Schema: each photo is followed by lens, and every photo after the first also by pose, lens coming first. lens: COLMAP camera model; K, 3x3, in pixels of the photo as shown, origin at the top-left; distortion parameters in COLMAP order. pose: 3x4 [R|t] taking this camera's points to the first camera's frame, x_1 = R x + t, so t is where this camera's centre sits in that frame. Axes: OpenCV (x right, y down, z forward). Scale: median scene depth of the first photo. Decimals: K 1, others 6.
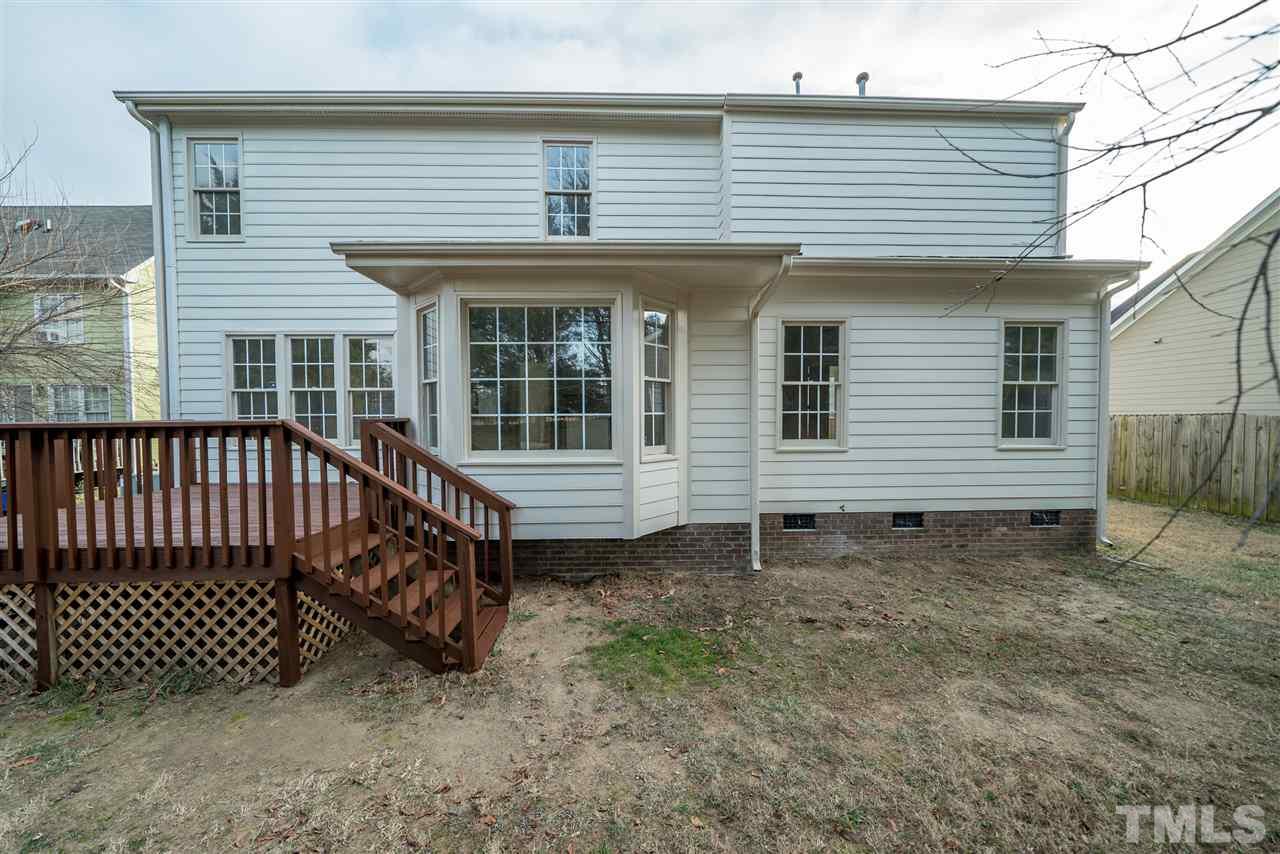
lens RADIAL K [[443.2, 0, 630.1], [0, 443.2, 426.7], [0, 0, 1]] dist [-0.001510, -0.000038]
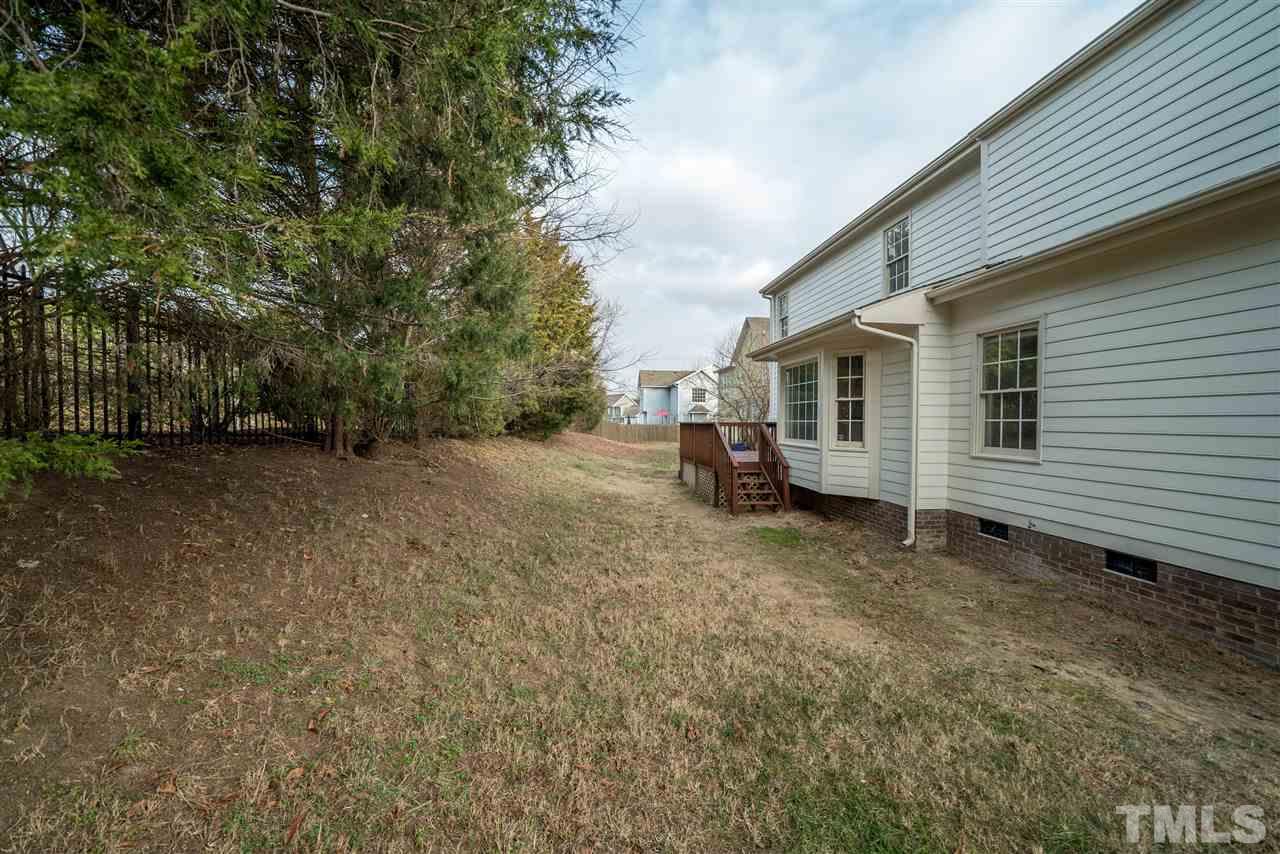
lens RADIAL K [[524.1, 0, 639.8], [0, 524.1, 415.1], [0, 0, 1]] dist [0.001112, 0.000224]
pose [[0.070848, -0.004874, -0.997475, 1.499514], [-0.033358, 0.999417, -0.007253, -0.008588], [0.996929, 0.033788, 0.070645, 0.108897]]
